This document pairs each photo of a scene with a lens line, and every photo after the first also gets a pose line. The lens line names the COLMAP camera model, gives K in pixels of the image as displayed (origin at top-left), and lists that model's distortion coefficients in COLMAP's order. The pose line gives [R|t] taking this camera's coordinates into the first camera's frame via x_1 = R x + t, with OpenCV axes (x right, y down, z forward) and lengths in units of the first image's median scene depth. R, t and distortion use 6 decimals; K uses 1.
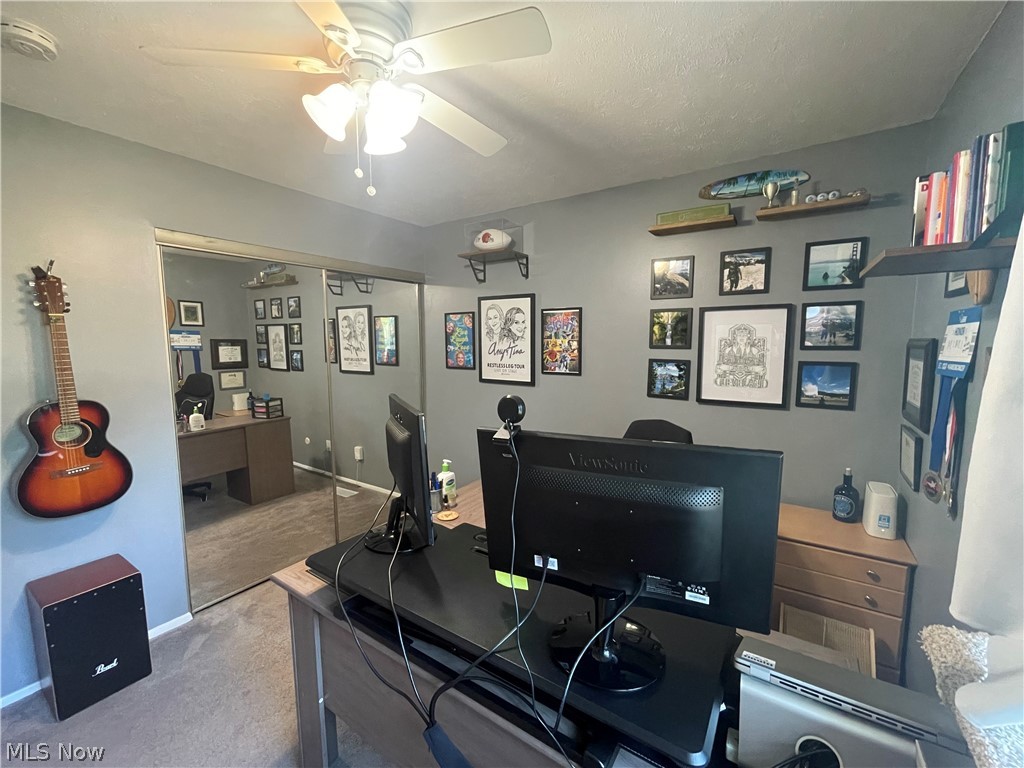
lens RADIAL K [[416.9, 0, 511.6], [0, 416.9, 383.2], [0, 0, 1]] dist [-0.000405, 0.002160]
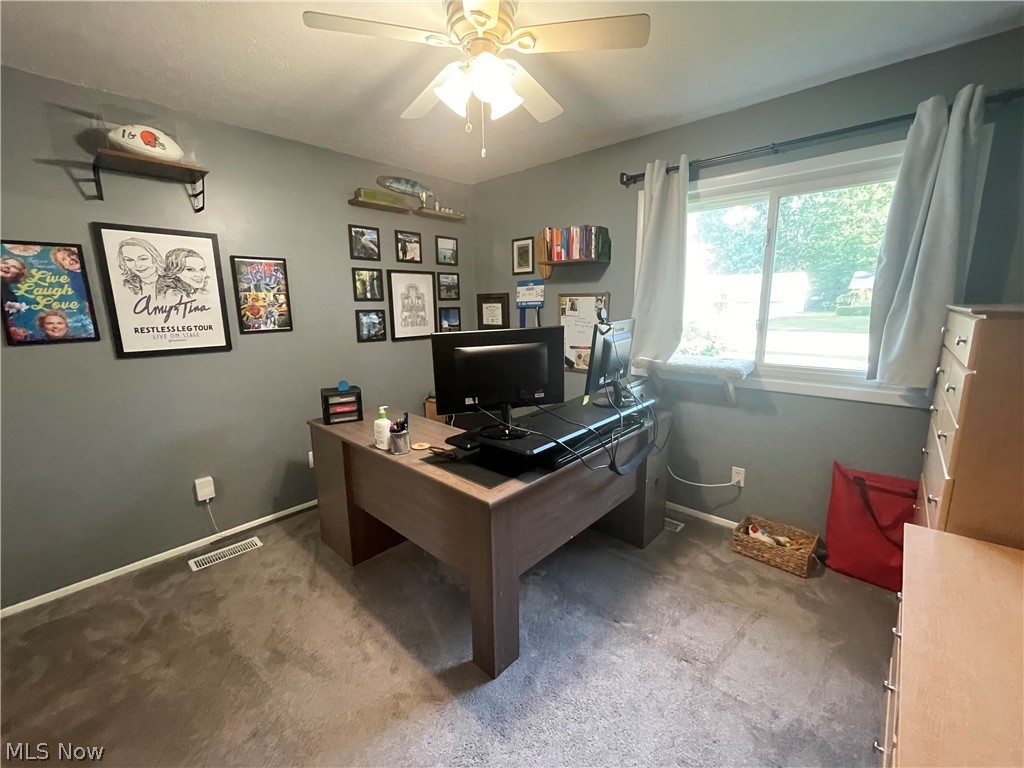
lens RADIAL K [[416.9, 0, 511.2], [0, 416.9, 382.5], [0, 0, 1]] dist [-0.000405, 0.002160]
pose [[0.159985, -0.187734, 0.969103, -0.796042], [0.116073, 0.978516, 0.170395, -0.007523], [-0.980271, 0.085226, 0.178339, 0.375923]]
